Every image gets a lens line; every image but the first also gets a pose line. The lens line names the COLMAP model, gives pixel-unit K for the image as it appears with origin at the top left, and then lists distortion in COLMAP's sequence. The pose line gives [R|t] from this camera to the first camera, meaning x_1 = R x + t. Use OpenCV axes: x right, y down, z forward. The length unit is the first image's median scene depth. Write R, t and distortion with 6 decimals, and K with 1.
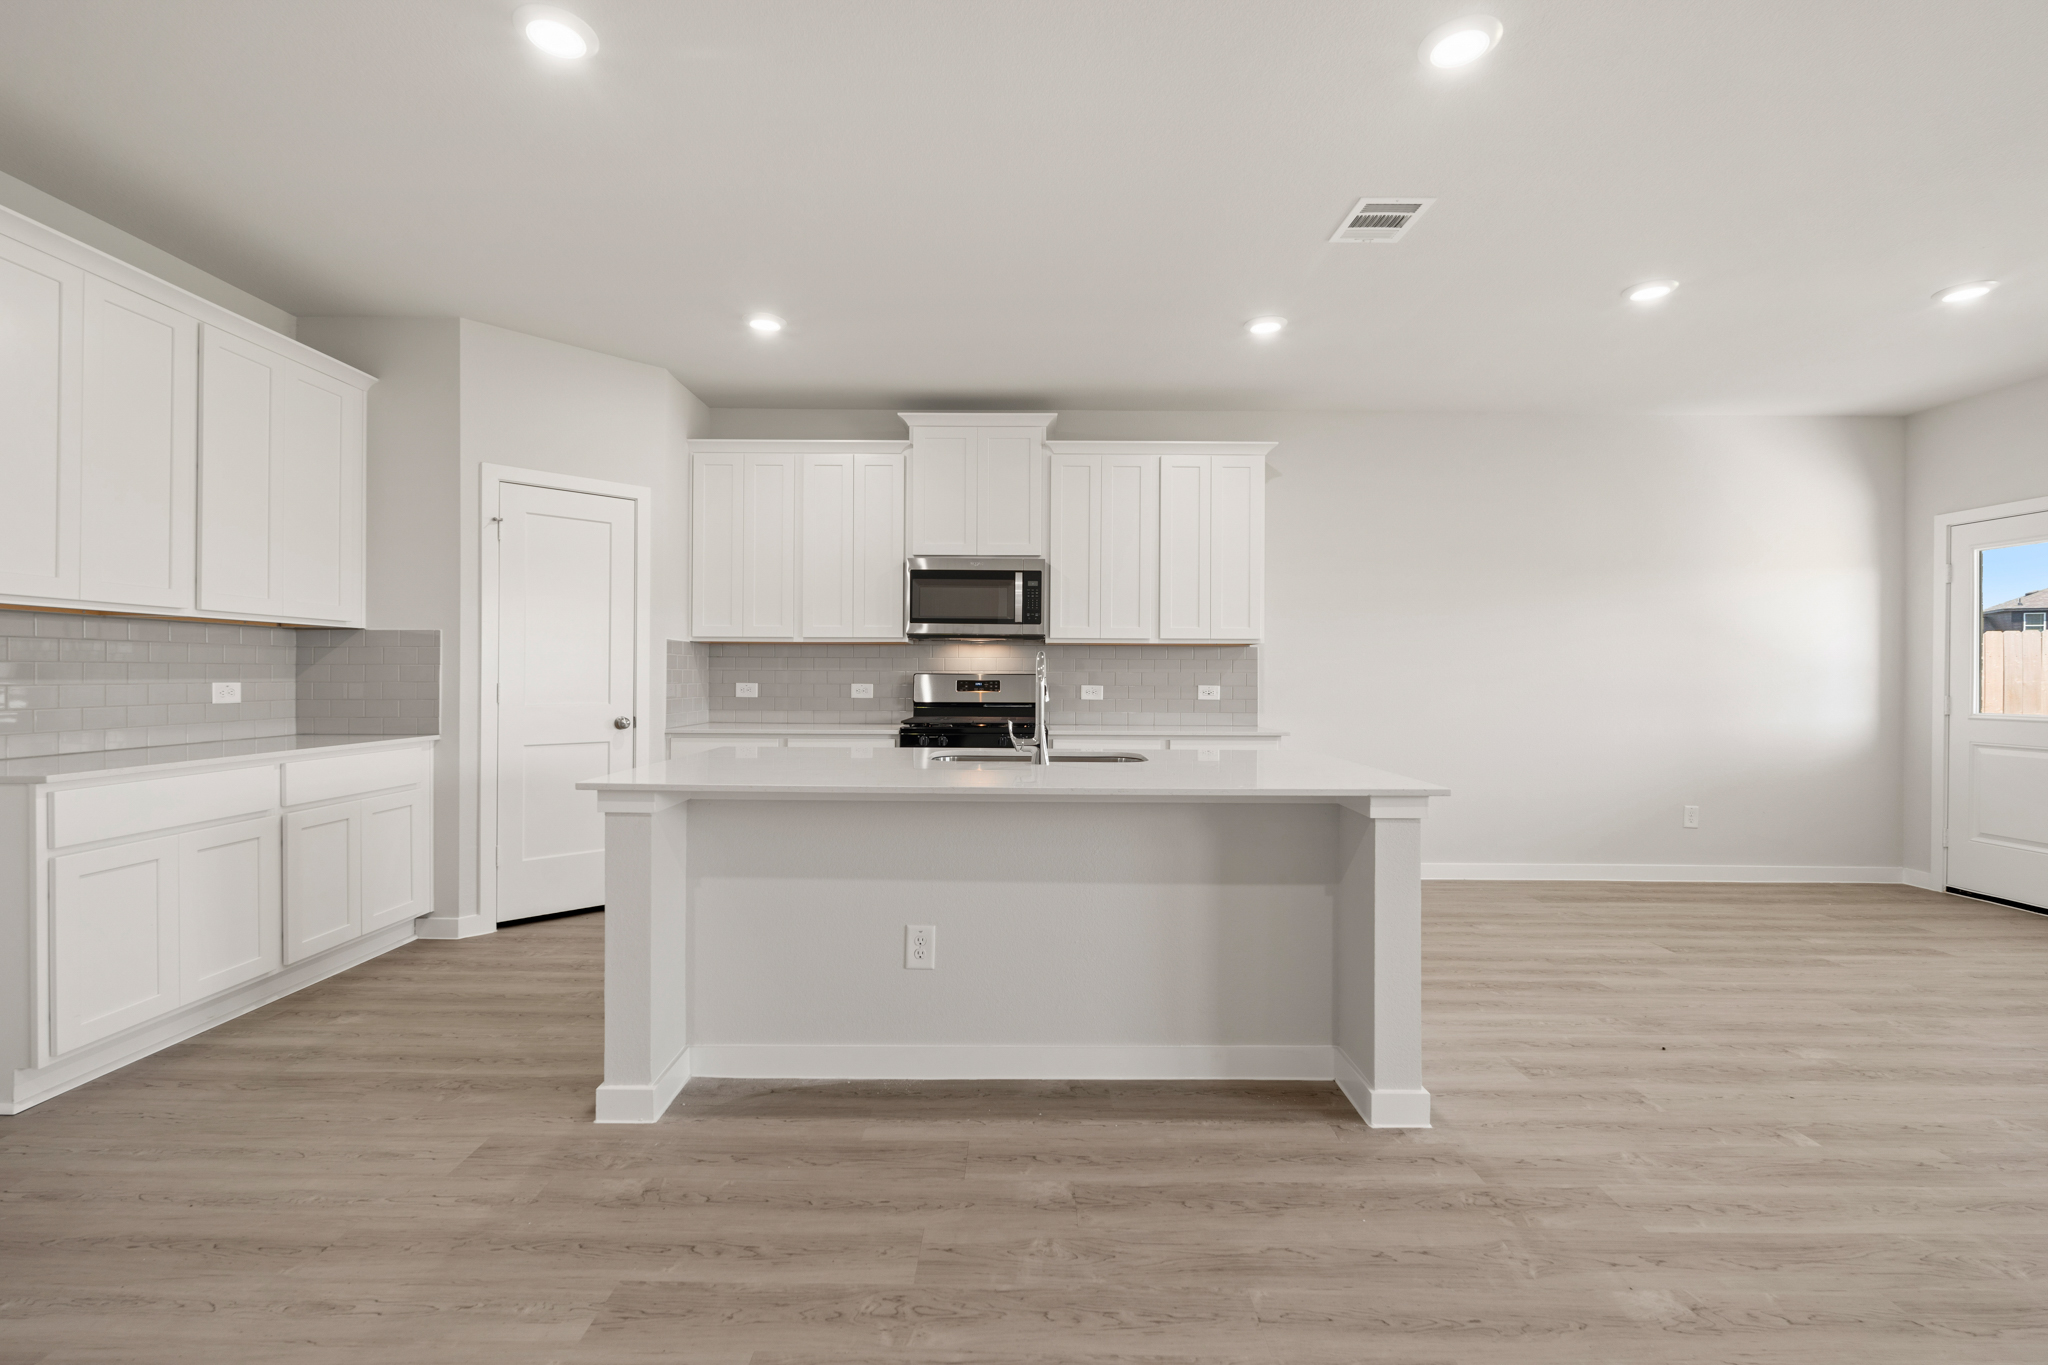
lens RADIAL K [[908.5, 0, 1024.2], [0, 908.5, 678.9], [0, 0, 1]] dist [-0.004302, -0.000741]
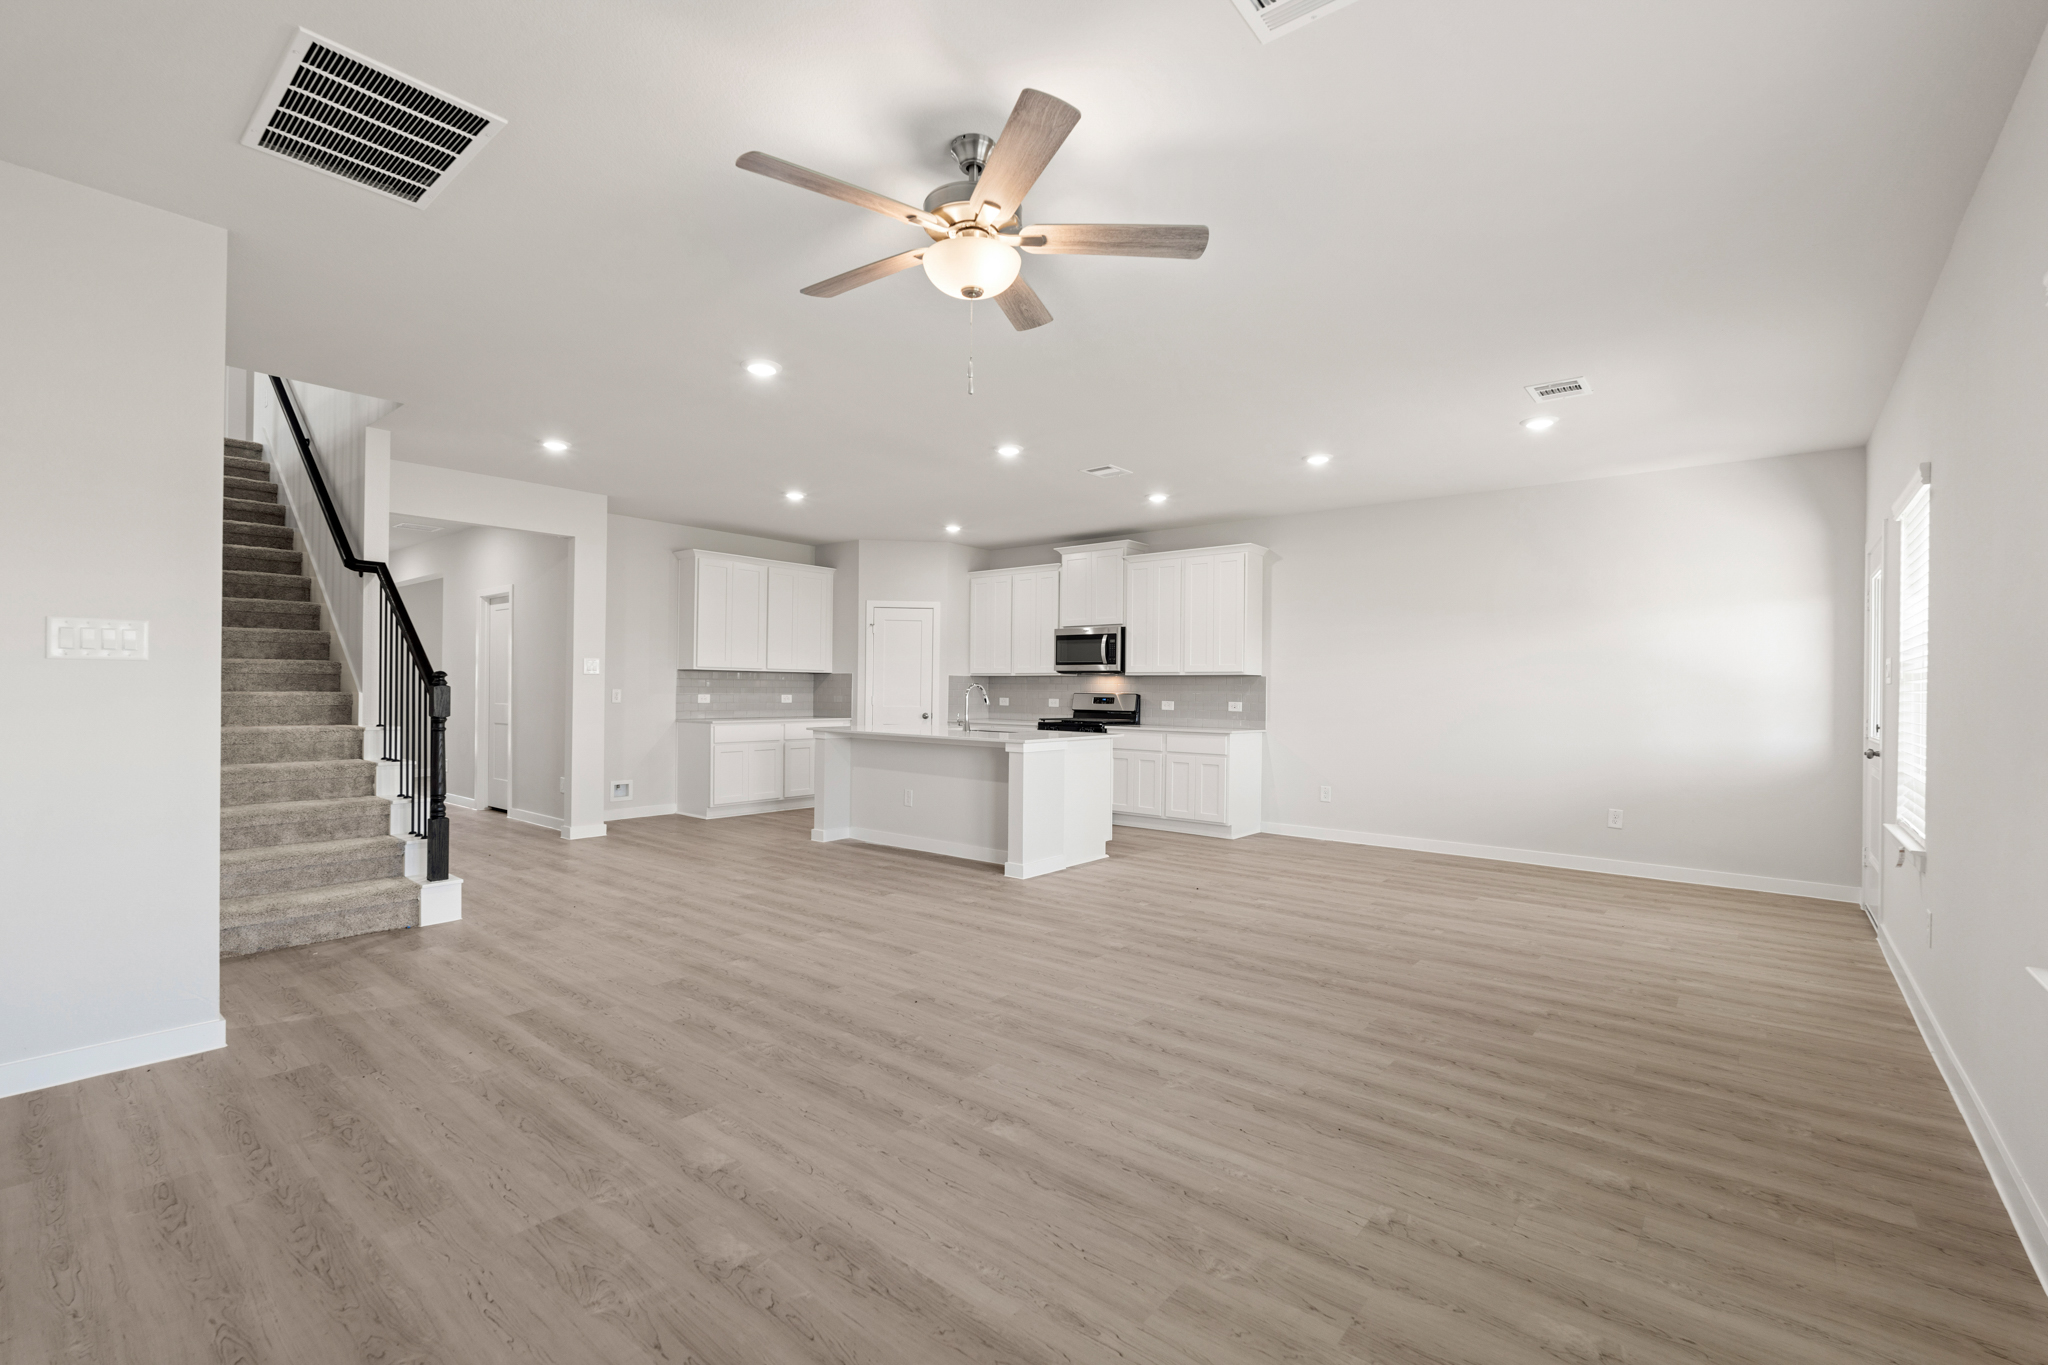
lens RADIAL K [[908.5, 0, 1012.1], [0, 908.5, 689.3], [0, 0, 1]] dist [-0.004302, -0.000741]
pose [[0.765427, 0.003552, -0.643513, 1.231329], [-0.009604, 0.999936, -0.005904, -0.002437], [0.643451, 0.010699, 0.765413, -0.556586]]
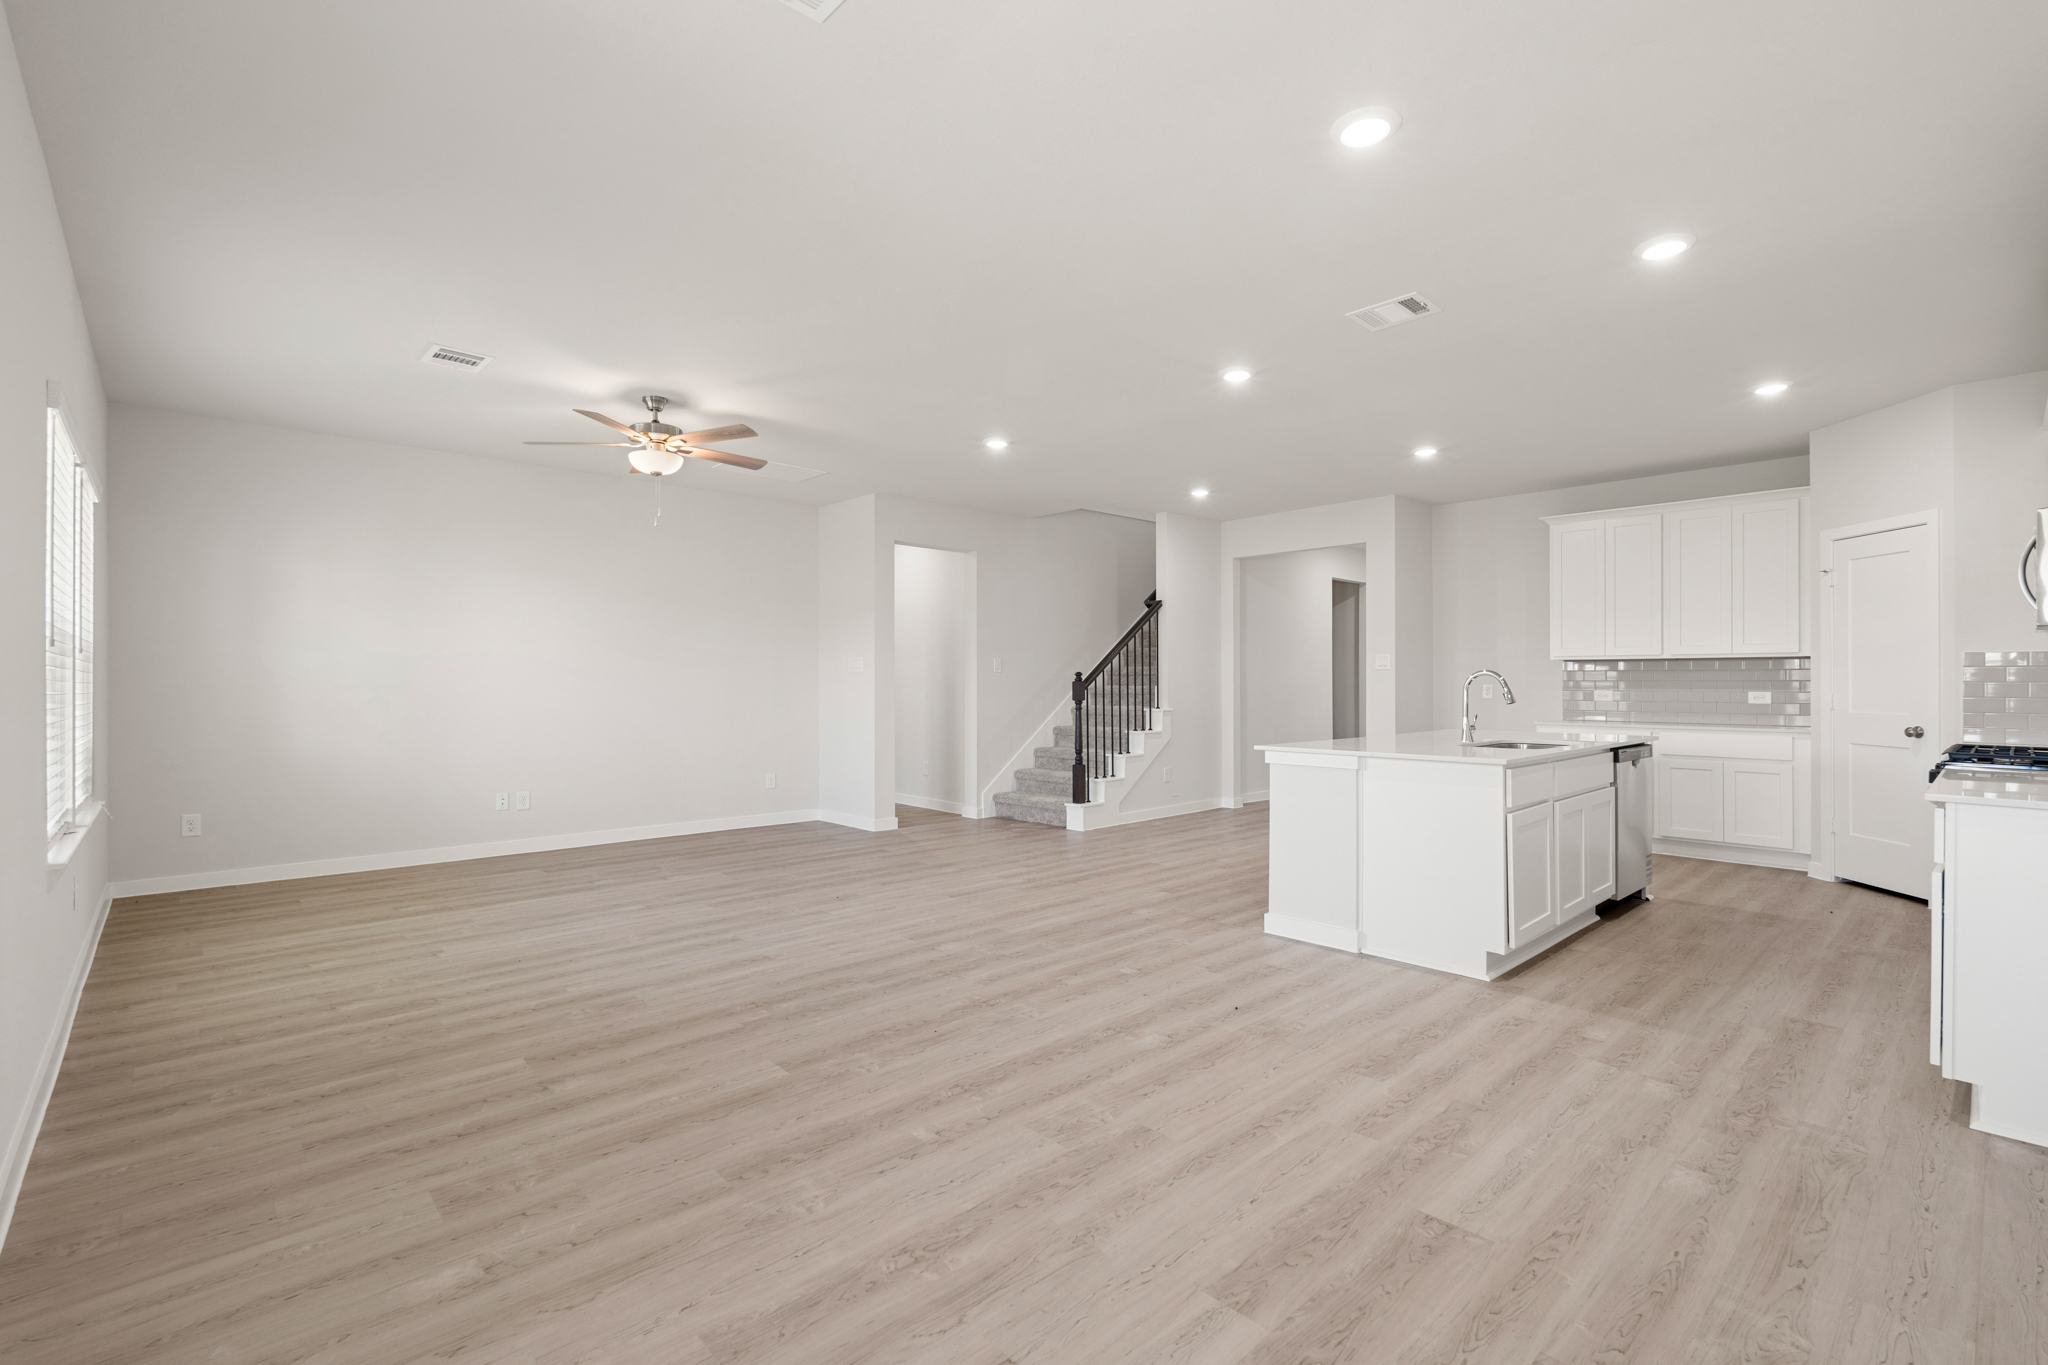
lens RADIAL K [[908.5, 0, 1025.7], [0, 908.5, 672.4], [0, 0, 1]] dist [-0.004302, -0.000741]
pose [[-0.736154, -0.010265, -0.676736, 1.266715], [-0.005004, 0.999940, -0.009723, -0.007906], [0.676795, -0.003771, -0.736162, 1.249987]]
